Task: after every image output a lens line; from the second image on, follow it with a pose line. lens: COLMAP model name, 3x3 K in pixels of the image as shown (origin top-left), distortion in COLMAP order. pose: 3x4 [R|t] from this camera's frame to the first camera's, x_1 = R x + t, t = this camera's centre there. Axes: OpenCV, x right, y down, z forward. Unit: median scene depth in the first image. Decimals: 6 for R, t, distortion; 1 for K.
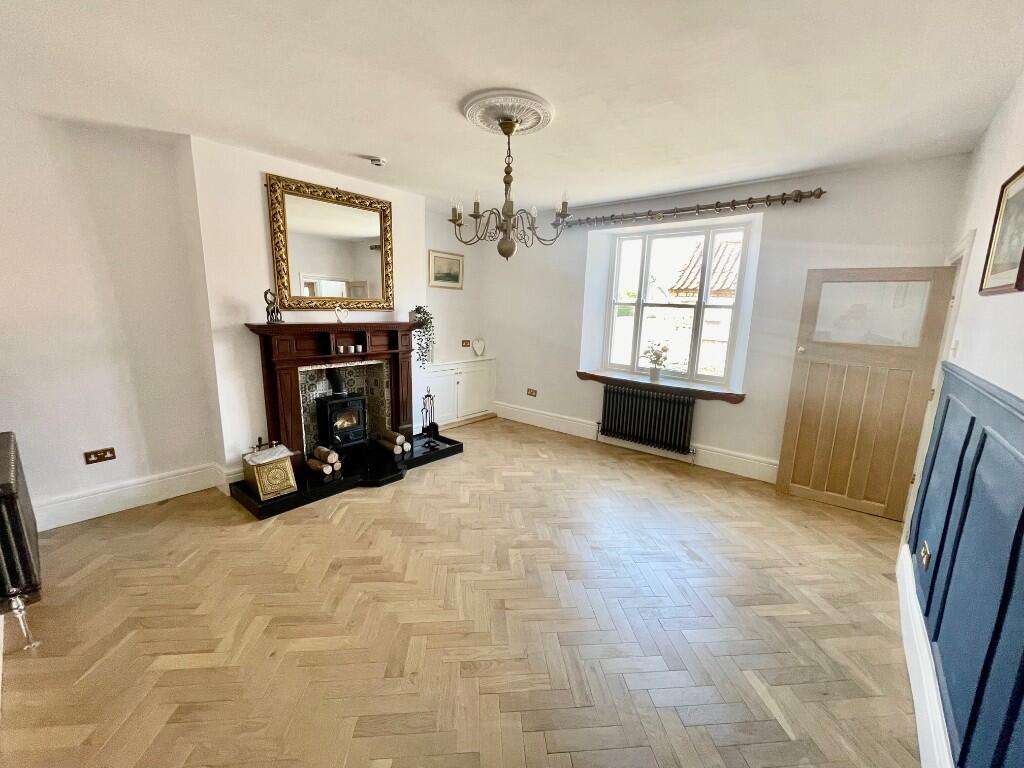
lens RADIAL K [[412.4, 0, 512.0], [0, 412.4, 384.0], [0, 0, 1]] dist [-0.000402, 0.000079]
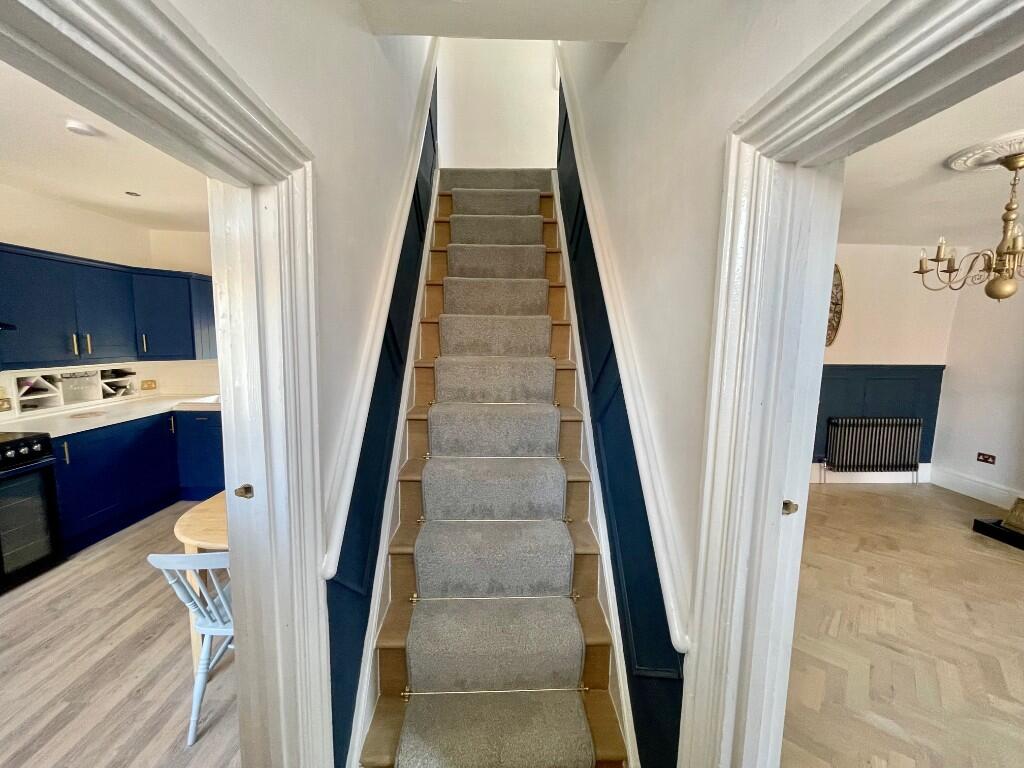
lens RADIAL K [[415.2, 0, 512.0], [0, 415.2, 384.0], [0, 0, 1]] dist [0.000491, 0.000405]
pose [[-0.731816, 0.037933, -0.680446, 0.932279], [-0.165216, 0.958790, 0.231139, -0.107271], [0.661173, 0.281571, -0.695390, 0.656653]]
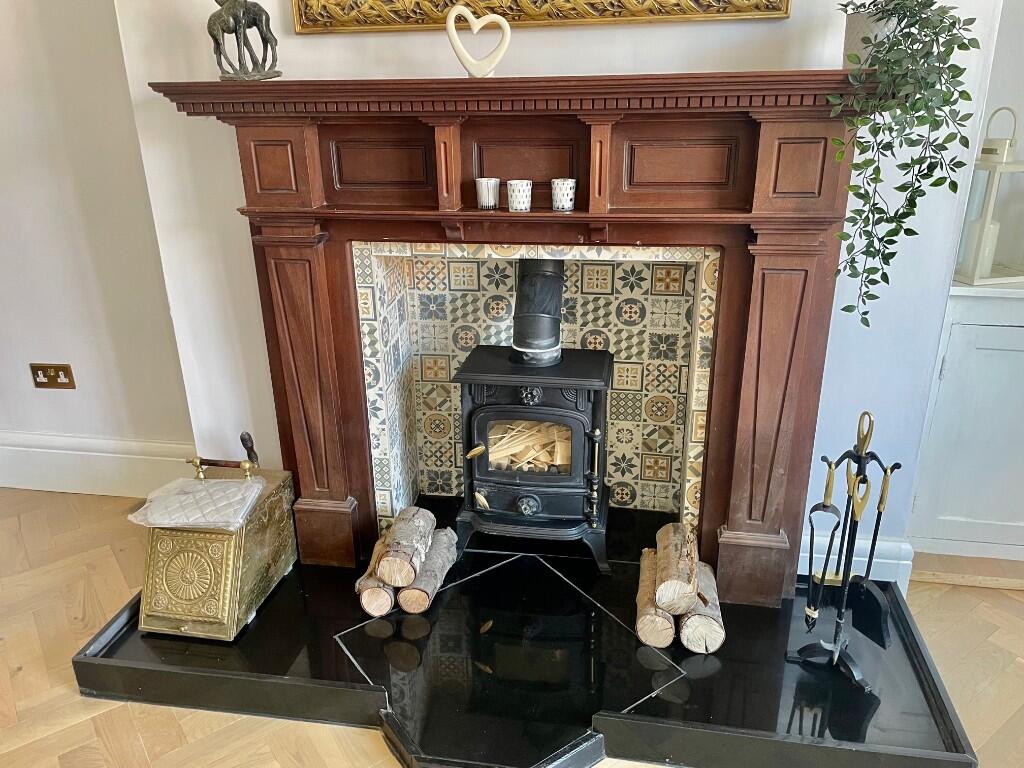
lens RADIAL K [[760.7, 0, 512.1], [0, 760.7, 369.1], [0, 0, 1]] dist [0.050528, -0.003159]
pose [[0.510702, 0.273017, -0.815258, 0.005172], [-0.129729, 0.961855, 0.240844, -0.093714], [0.849914, -0.017237, 0.526639, 0.765309]]
